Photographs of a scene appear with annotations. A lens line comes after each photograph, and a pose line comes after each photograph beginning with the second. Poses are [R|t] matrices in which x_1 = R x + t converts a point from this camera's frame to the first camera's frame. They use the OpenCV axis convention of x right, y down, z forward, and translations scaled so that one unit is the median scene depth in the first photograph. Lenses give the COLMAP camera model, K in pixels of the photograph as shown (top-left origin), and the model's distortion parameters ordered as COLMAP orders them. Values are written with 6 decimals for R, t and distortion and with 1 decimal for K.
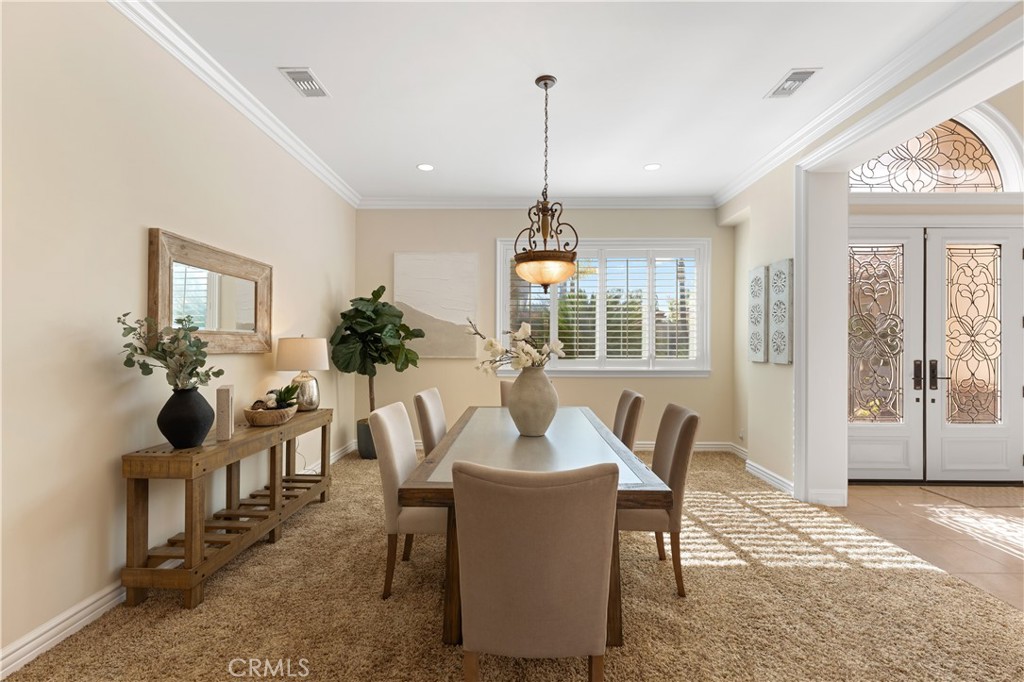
lens RADIAL K [[457.2, 0, 510.5], [0, 457.2, 342.4], [0, 0, 1]] dist [0.001509, 0.000004]
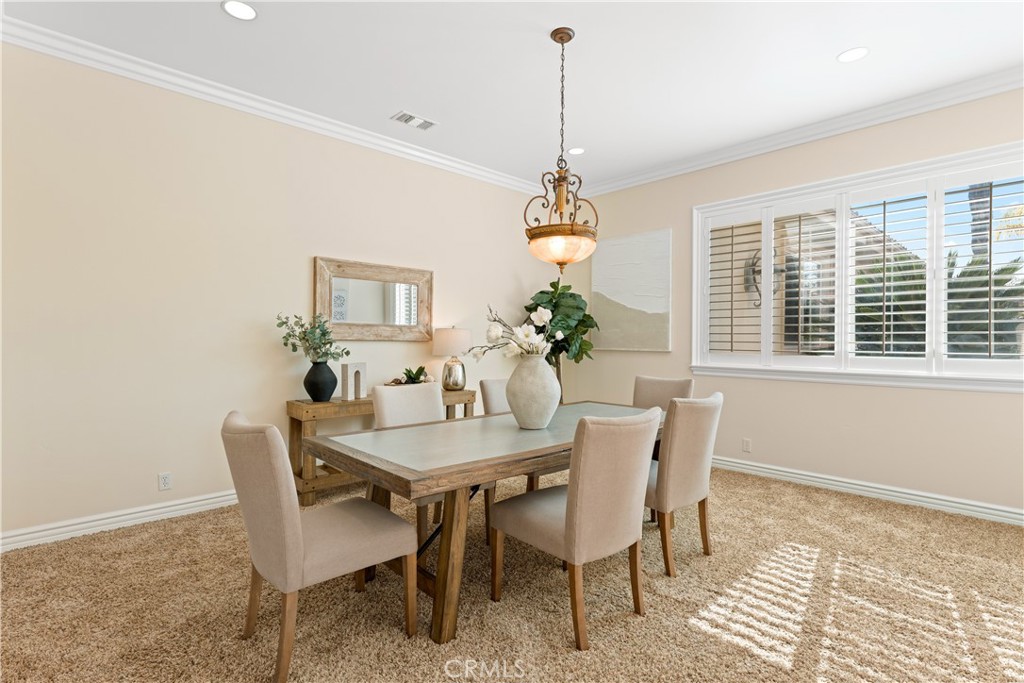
lens RADIAL K [[494.1, 0, 511.3], [0, 494.1, 340.5], [0, 0, 1]] dist [-0.000033, -0.000236]
pose [[0.700867, 0.002382, -0.713288, 0.592206], [0.000488, 0.999993, 0.003818, 0.016551], [0.713291, -0.003024, 0.700861, 0.216989]]
